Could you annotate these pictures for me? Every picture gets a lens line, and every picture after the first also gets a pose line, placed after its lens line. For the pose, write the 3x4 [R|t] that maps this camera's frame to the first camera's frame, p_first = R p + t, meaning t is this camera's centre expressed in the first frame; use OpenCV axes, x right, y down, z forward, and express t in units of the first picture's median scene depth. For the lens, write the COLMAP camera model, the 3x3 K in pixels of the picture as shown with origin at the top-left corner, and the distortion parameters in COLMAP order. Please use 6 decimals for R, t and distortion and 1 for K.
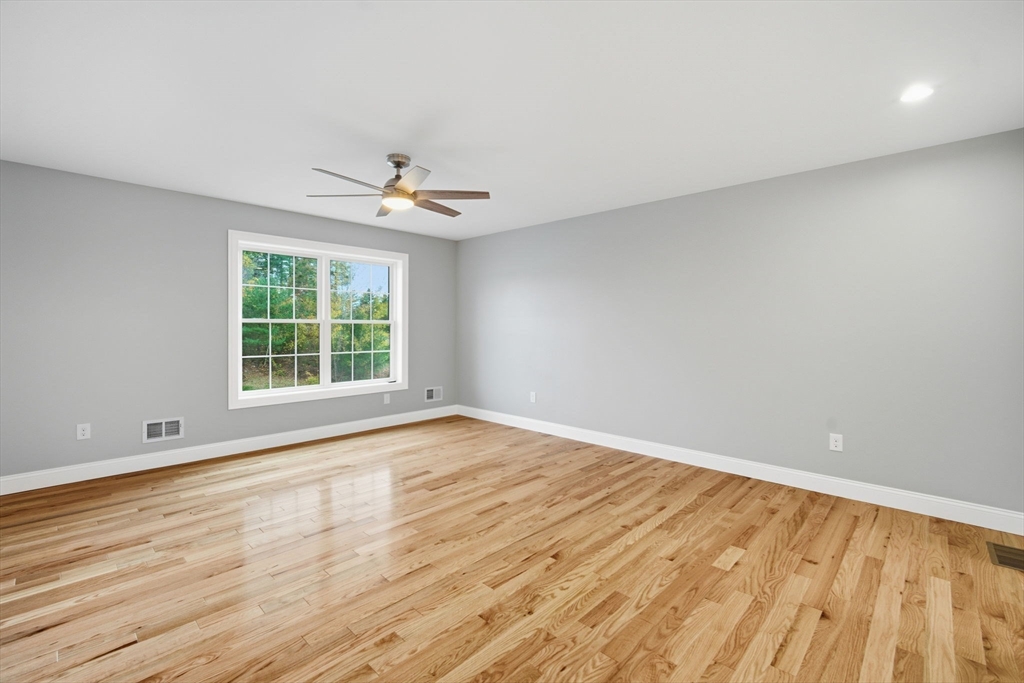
lens RADIAL K [[446.1, 0, 512.0], [0, 446.1, 341.5], [0, 0, 1]] dist [-0.002617, 0.000075]
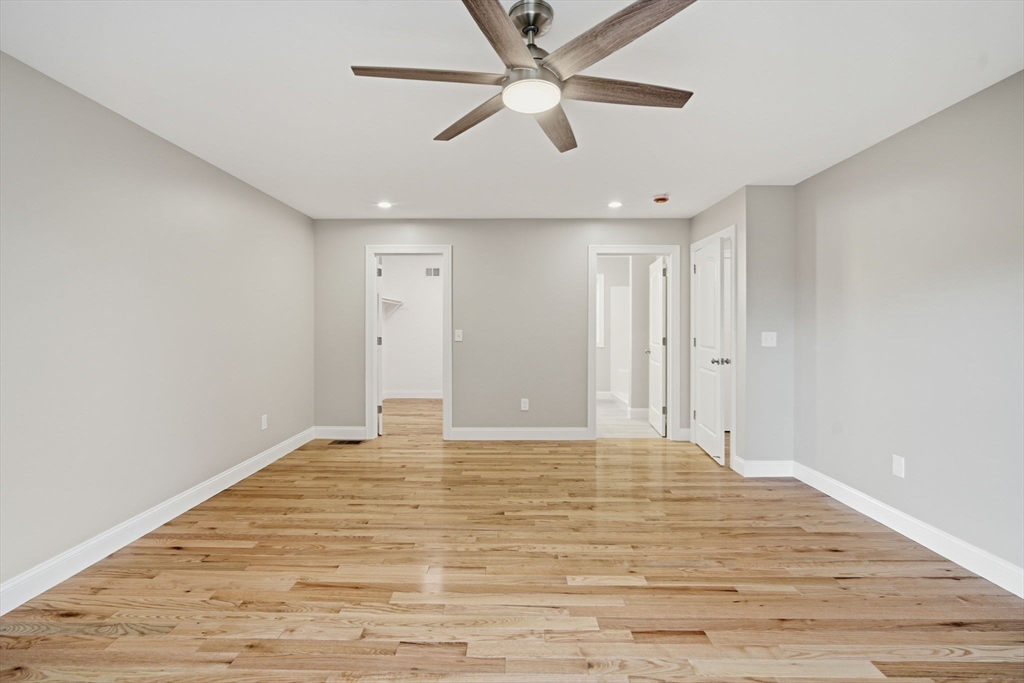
lens RADIAL K [[453.6, 0, 504.0], [0, 453.6, 336.1], [0, 0, 1]] dist [-0.008771, 0.000753]
pose [[-0.669051, -0.020081, 0.742945, -0.641579], [0.023560, 0.998559, 0.048207, -0.050750], [-0.742843, 0.049757, -0.667614, 1.399521]]
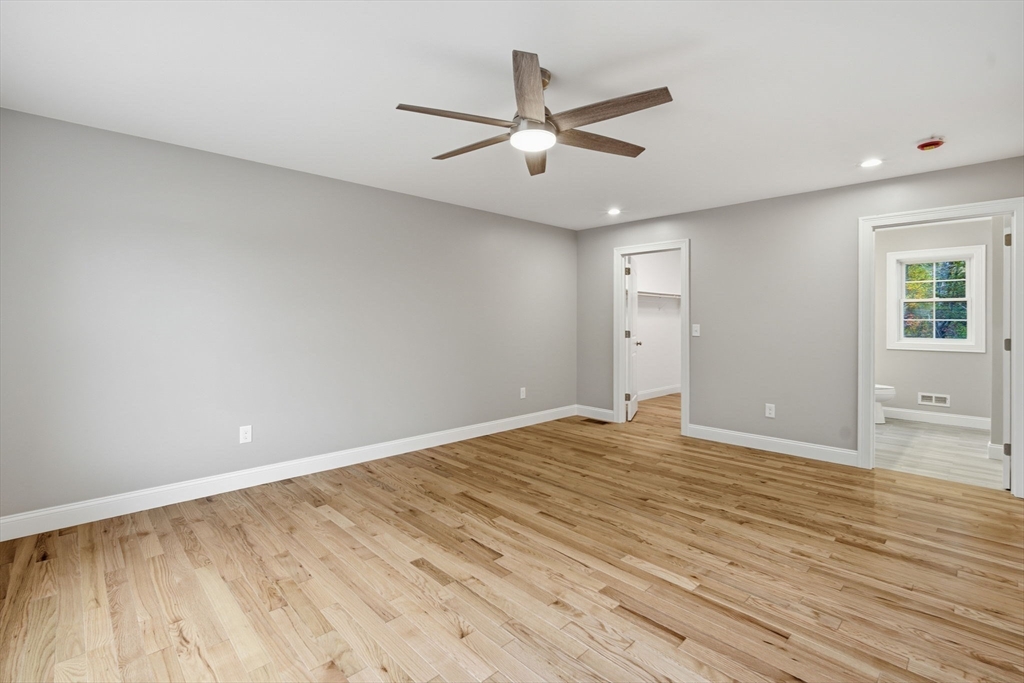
lens RADIAL K [[461.8, 0, 505.9], [0, 461.8, 328.2], [0, 0, 1]] dist [-0.015585, 0.005235]
pose [[0.058831, -0.020162, 0.998064, -0.964033], [0.033231, 0.999281, 0.018227, -0.037331], [-0.997715, 0.032094, 0.059459, 1.011313]]
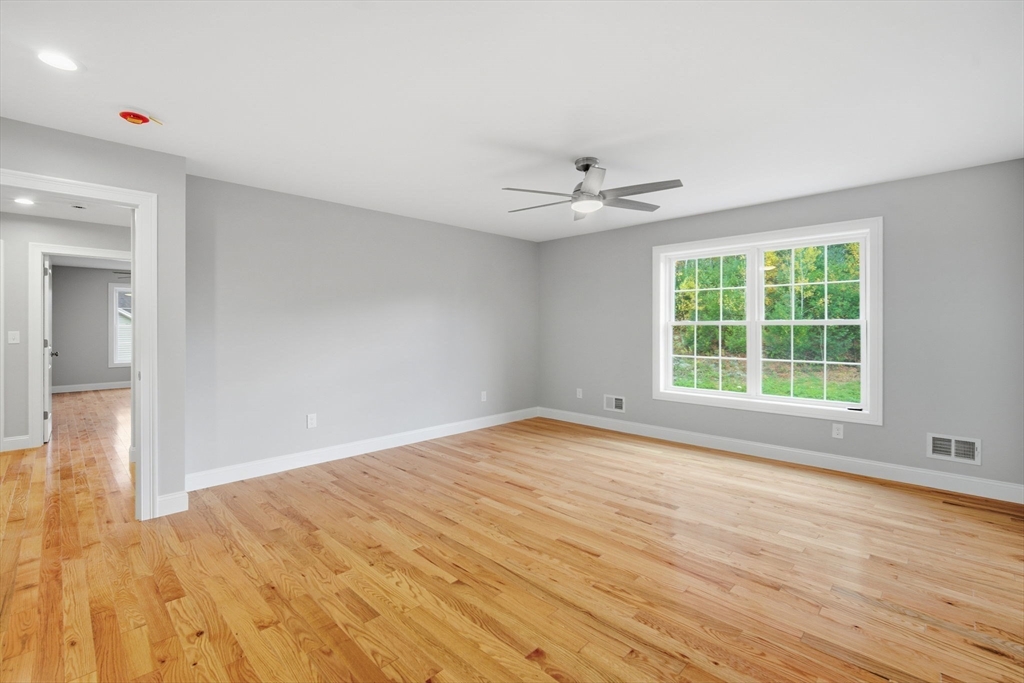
lens RADIAL K [[461.8, 0, 505.9], [0, 461.8, 328.2], [0, 0, 1]] dist [-0.015585, 0.005235]
pose [[-0.030121, -0.003458, -0.999540, 0.792129], [-0.034430, 0.999404, -0.002420, -0.023448], [0.998953, 0.034341, -0.030222, 0.859086]]
